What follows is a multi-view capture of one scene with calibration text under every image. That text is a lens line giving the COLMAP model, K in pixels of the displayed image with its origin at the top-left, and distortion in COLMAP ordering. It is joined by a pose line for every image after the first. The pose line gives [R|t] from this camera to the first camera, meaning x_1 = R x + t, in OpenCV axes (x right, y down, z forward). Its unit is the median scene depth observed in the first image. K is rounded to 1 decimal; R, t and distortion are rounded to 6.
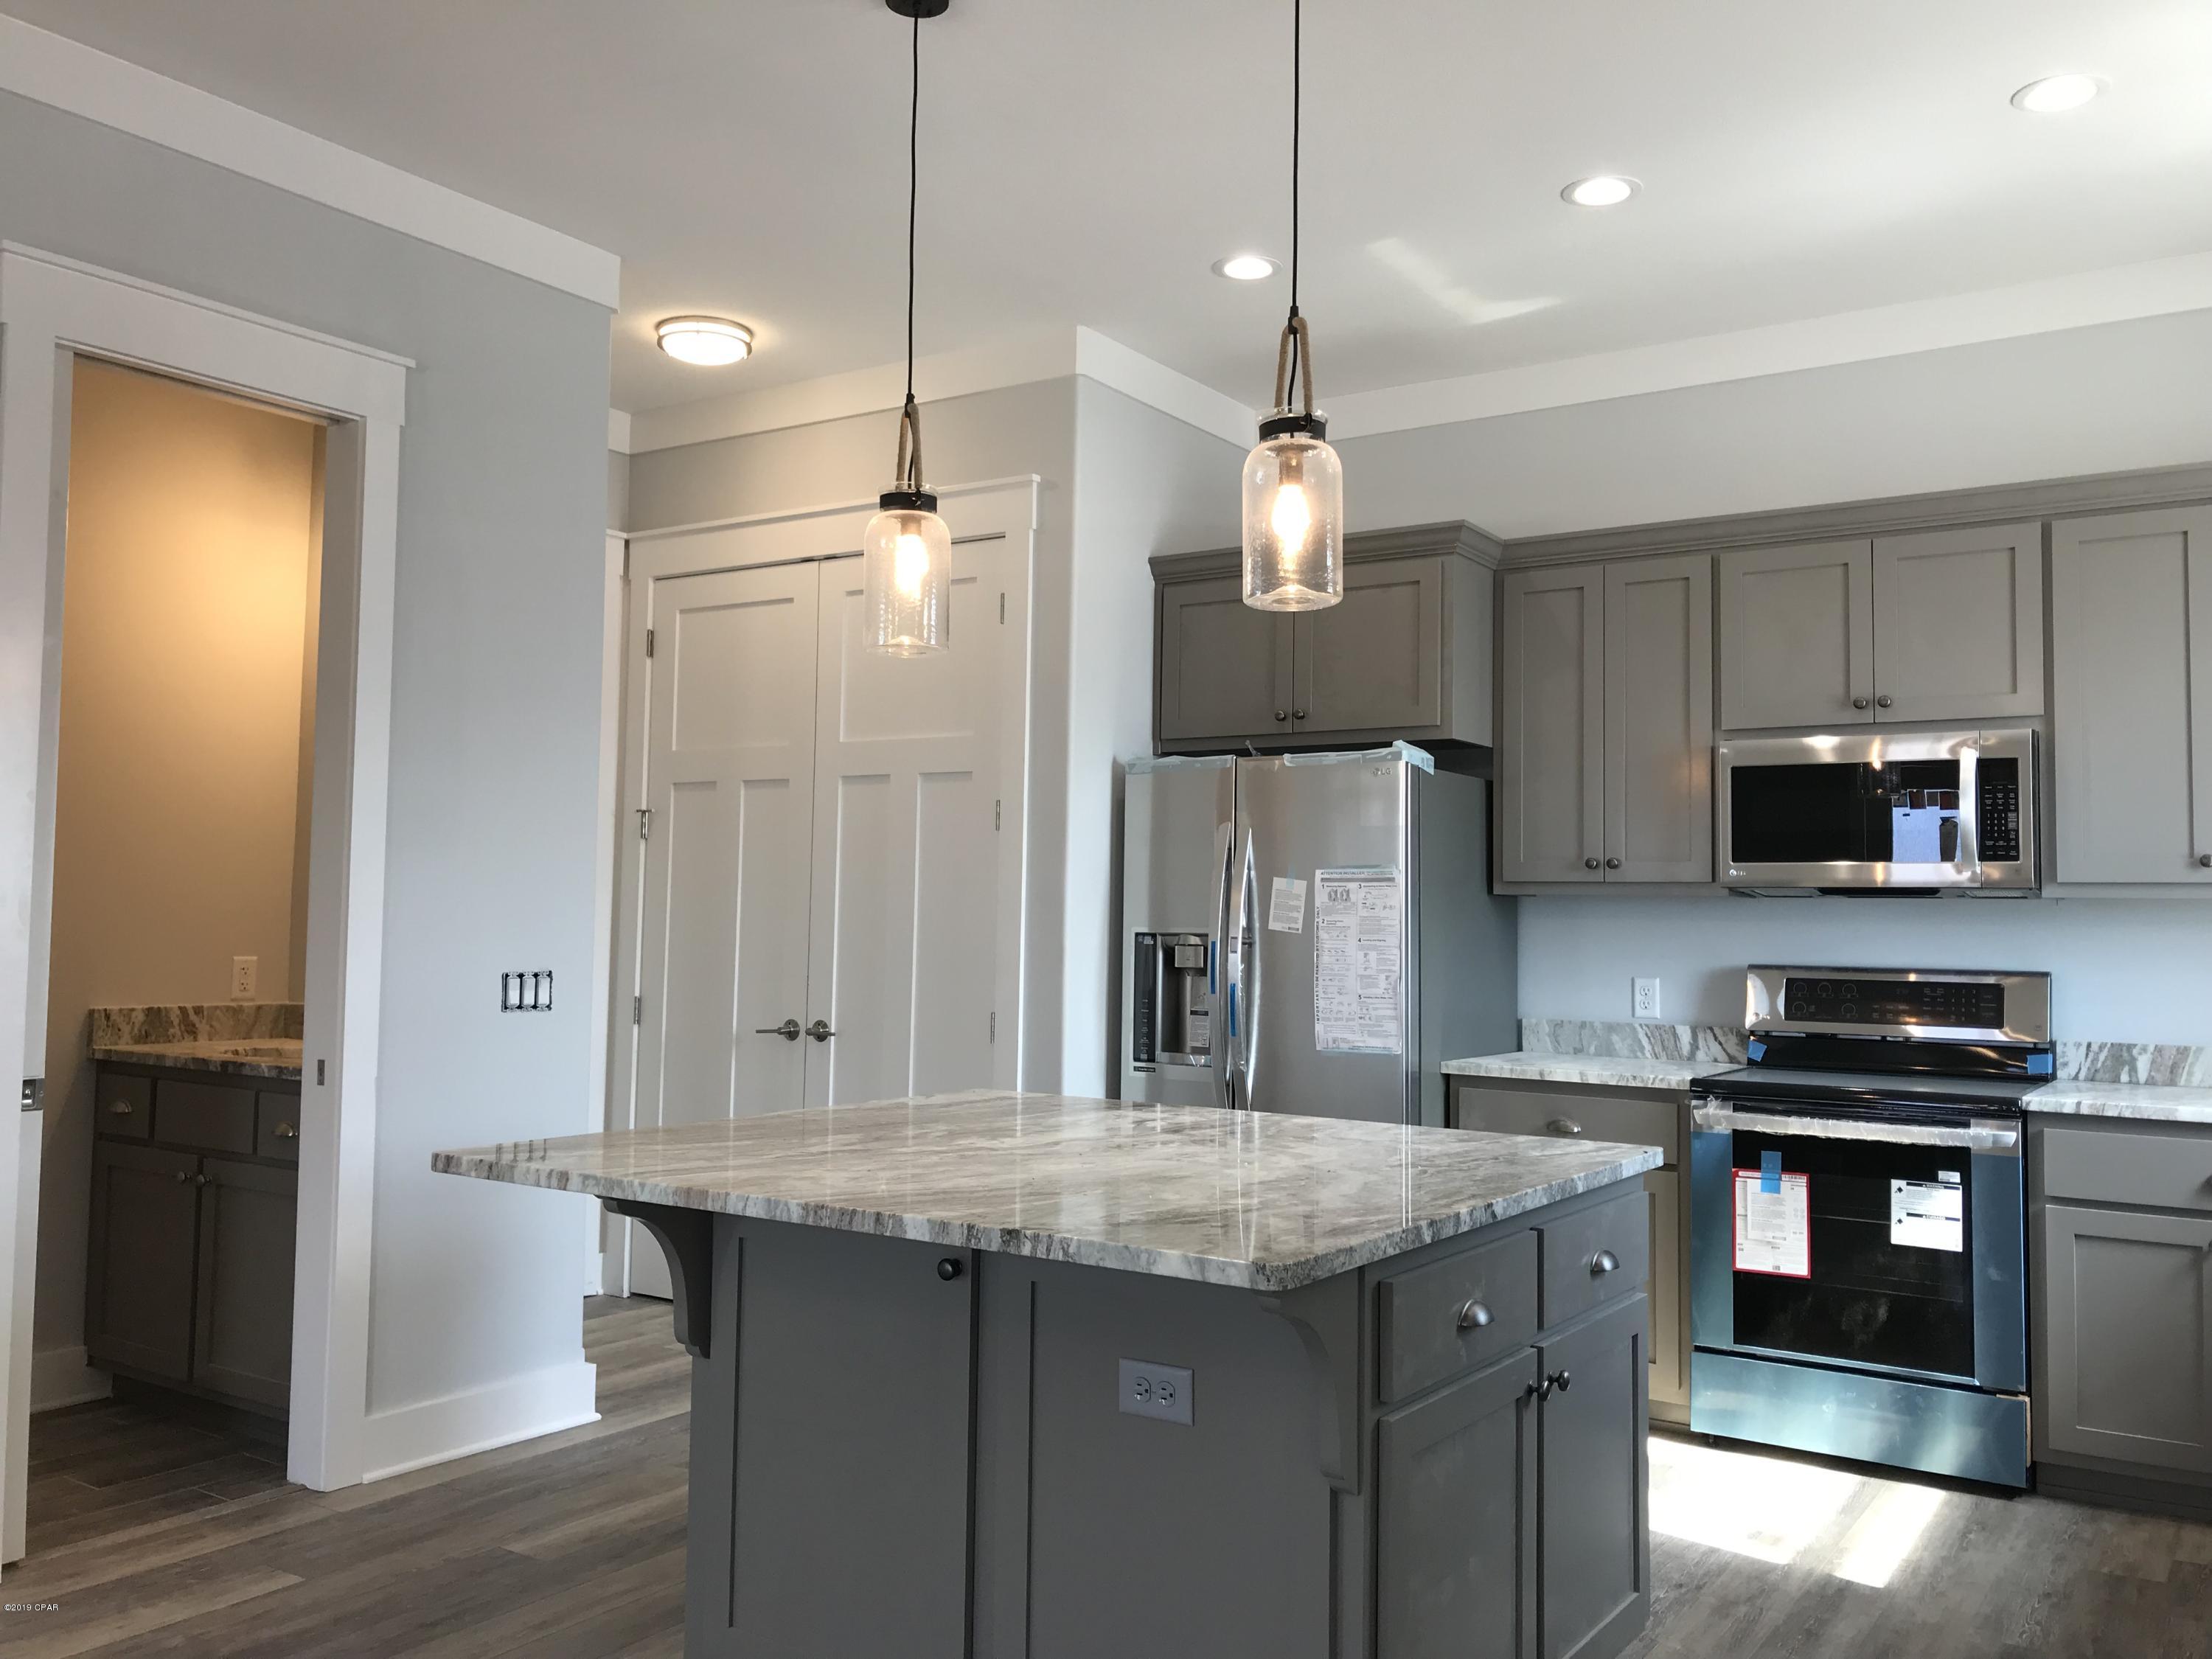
lens RADIAL K [[1813.0, 0, 1092.6], [0, 1813.0, 818.9], [0, 0, 1]] dist [0.075175, -0.103386]
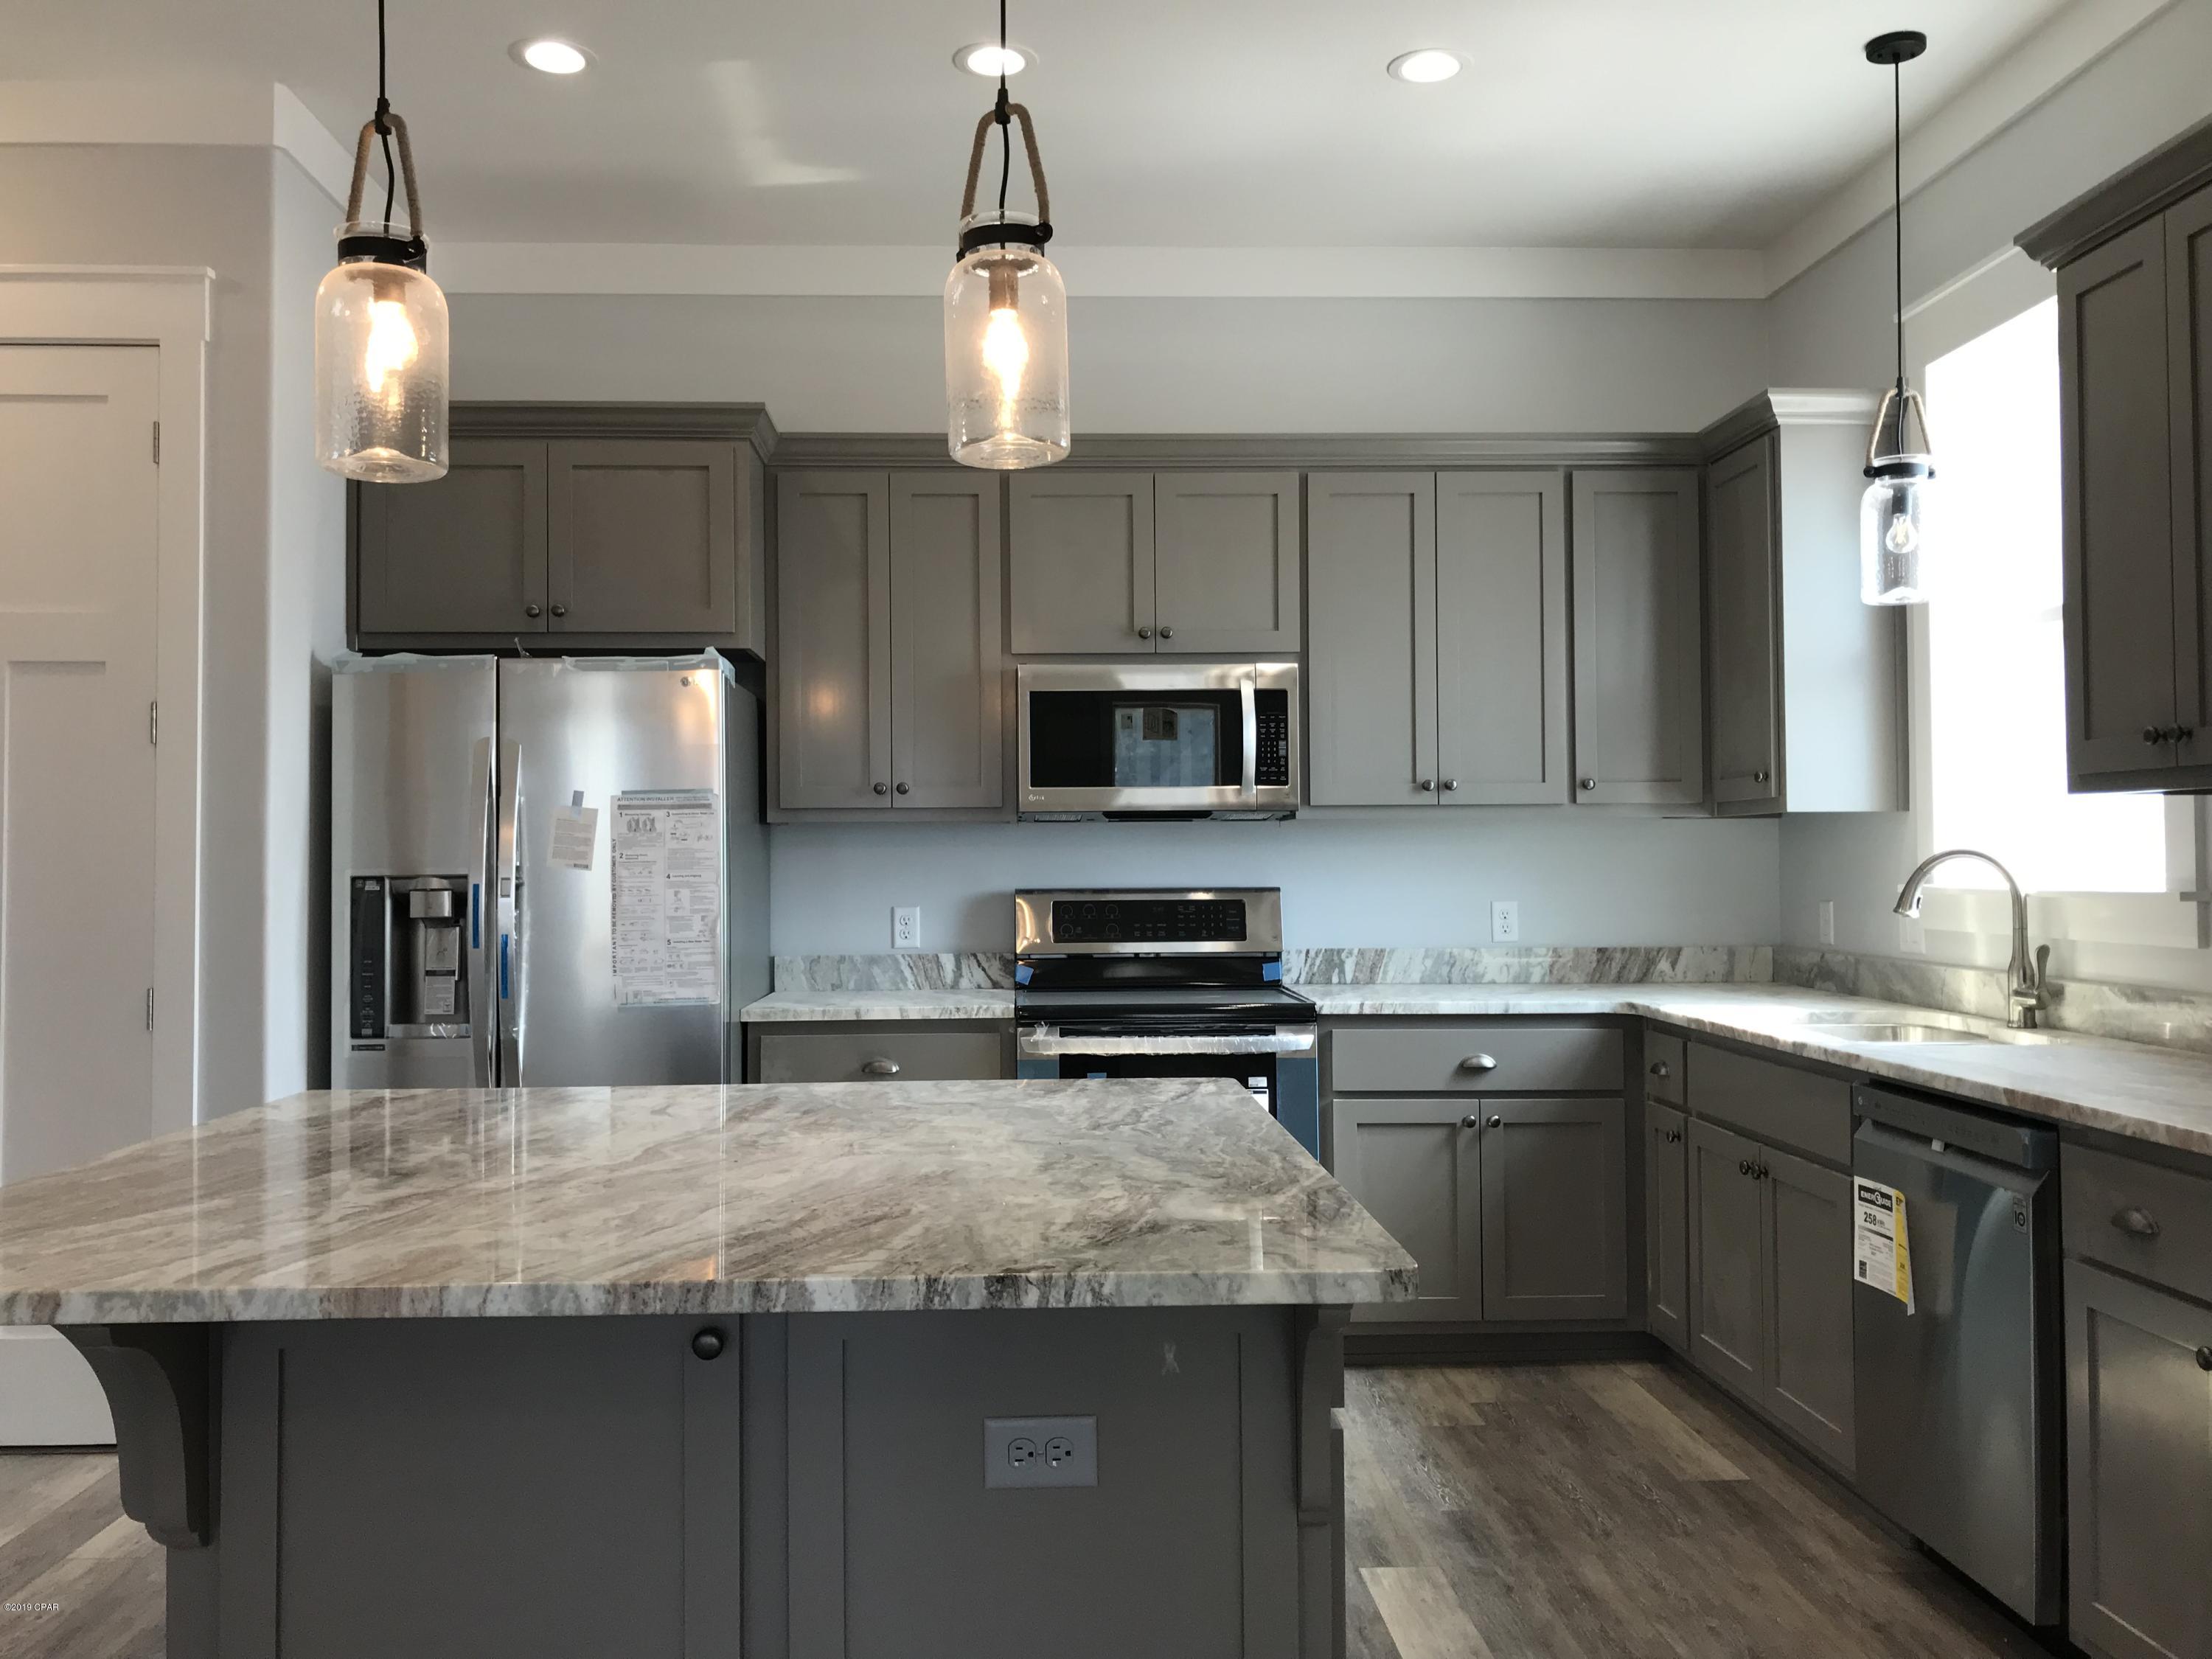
lens RADIAL K [[1813.0, 0, 1094.2], [0, 1813.0, 821.8], [0, 0, 1]] dist [0.075175, -0.103386]
pose [[0.811910, -0.008450, 0.583722, -0.212199], [-0.012599, 0.999409, 0.031992, 0.011471], [-0.583647, -0.033329, 0.811323, 0.196385]]
